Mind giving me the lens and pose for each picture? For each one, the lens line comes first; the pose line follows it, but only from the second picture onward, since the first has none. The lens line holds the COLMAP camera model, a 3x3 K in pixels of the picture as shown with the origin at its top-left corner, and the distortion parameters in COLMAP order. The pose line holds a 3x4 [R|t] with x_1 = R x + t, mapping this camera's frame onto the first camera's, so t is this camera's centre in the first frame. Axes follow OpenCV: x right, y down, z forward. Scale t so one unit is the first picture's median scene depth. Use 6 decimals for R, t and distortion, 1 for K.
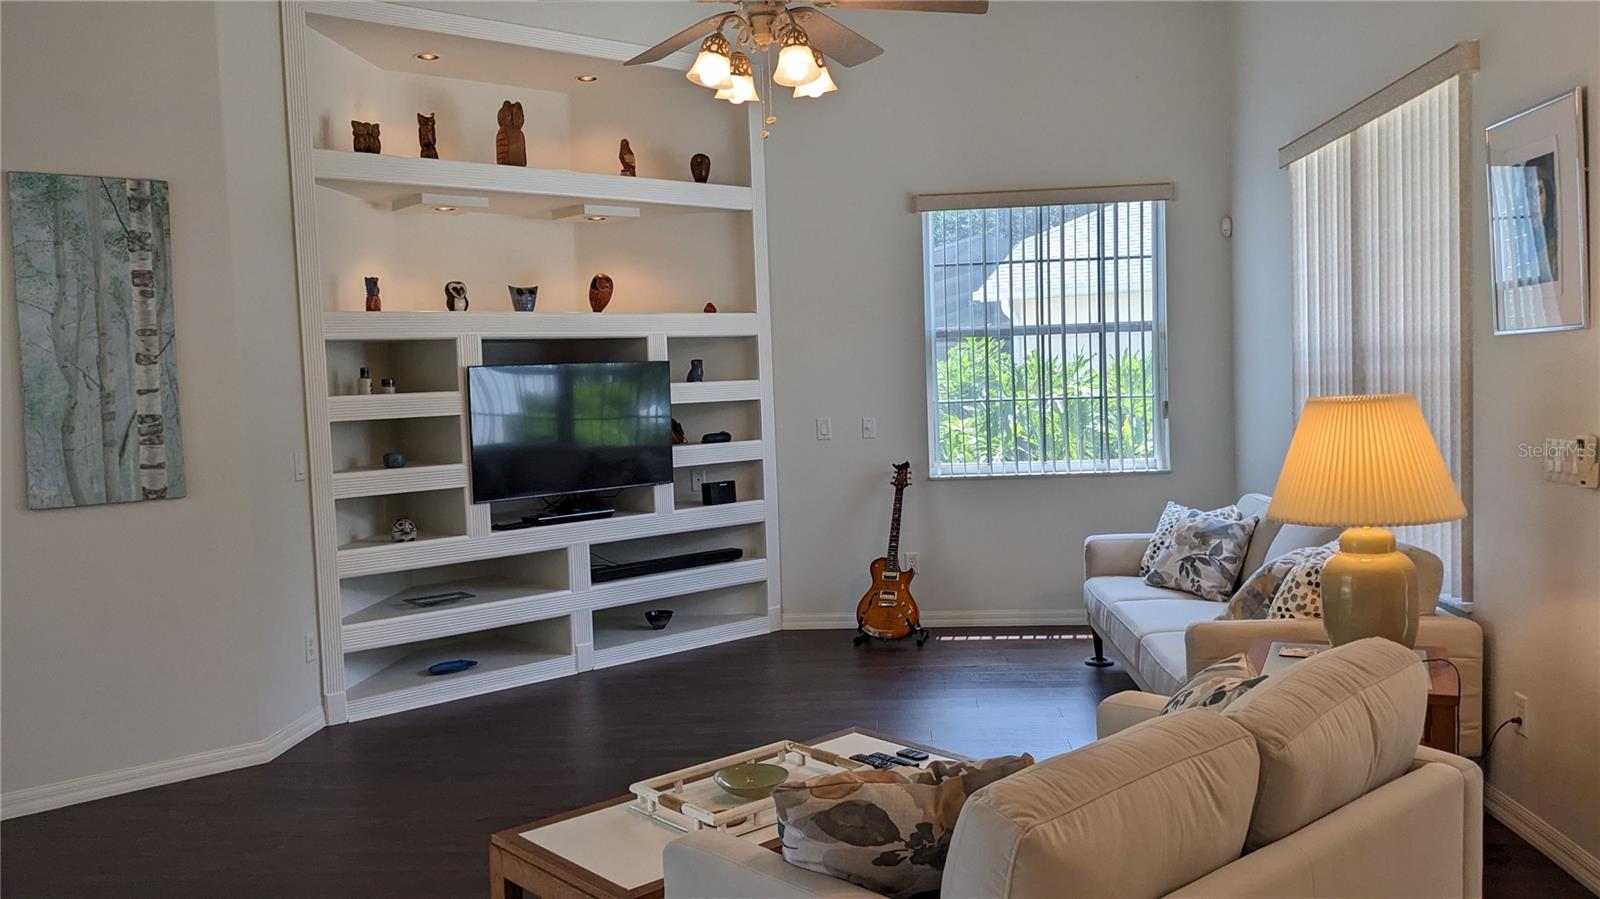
lens RADIAL K [[1294.4, 0, 800.0], [0, 1294.4, 449.5], [0, 0, 1]] dist [0.094644, -0.158226]
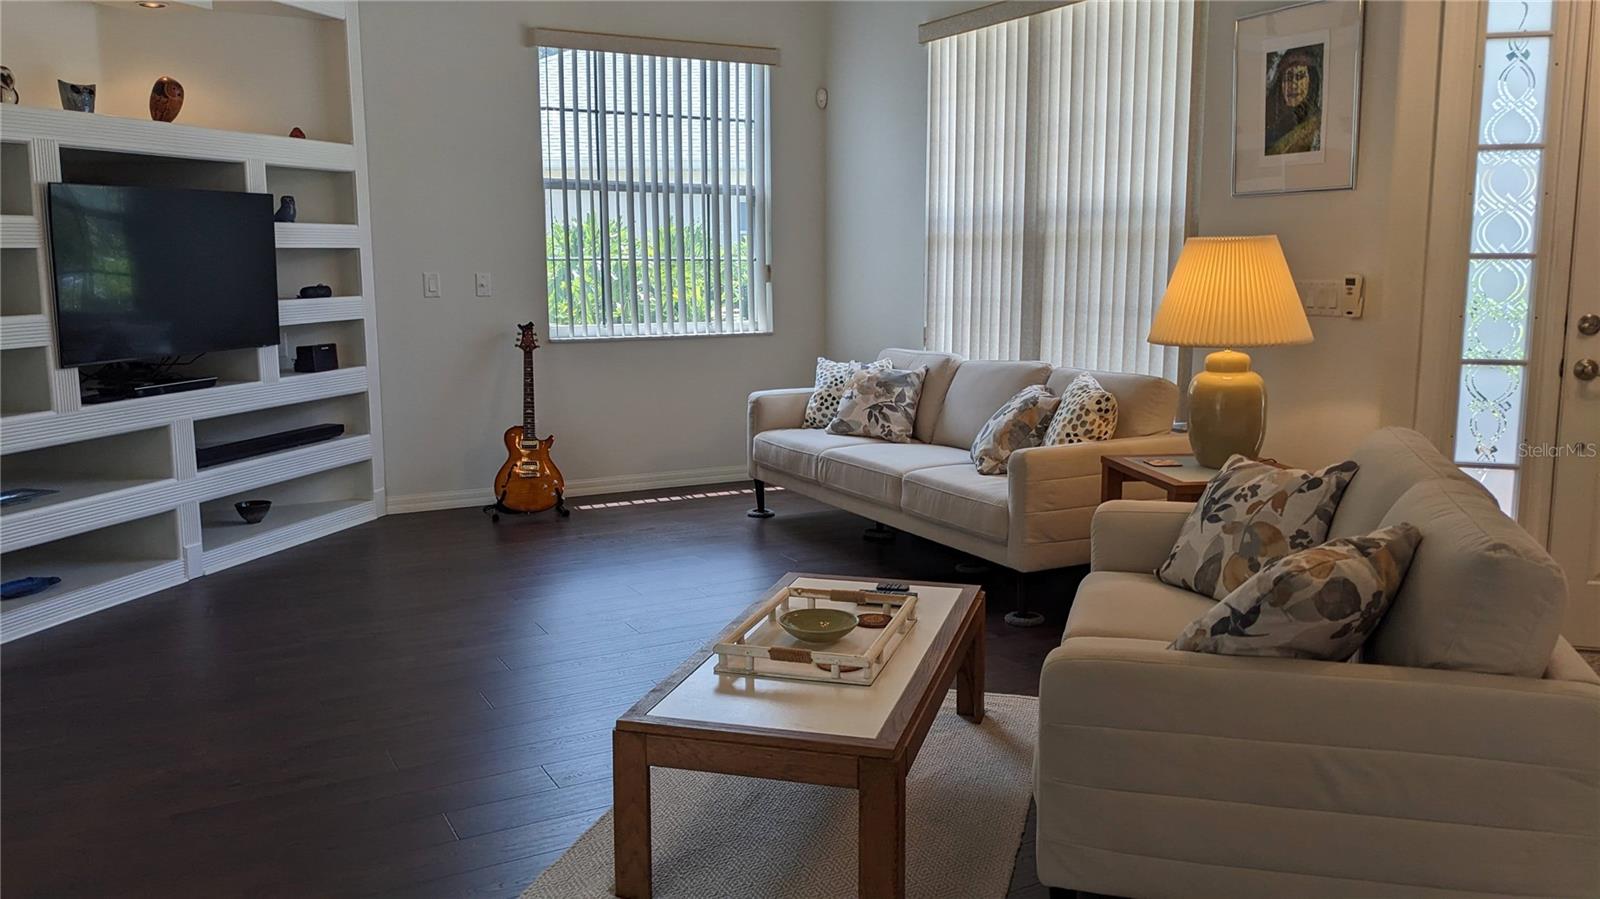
lens RADIAL K [[1294.4, 0, 800.0], [0, 1294.4, 449.5], [0, 0, 1]] dist [0.094644, -0.158226]
pose [[0.835187, -0.049803, 0.547707, -0.289339], [0.005589, 0.996609, 0.082098, 0.026582], [-0.549938, -0.065506, 0.832633, 0.123972]]
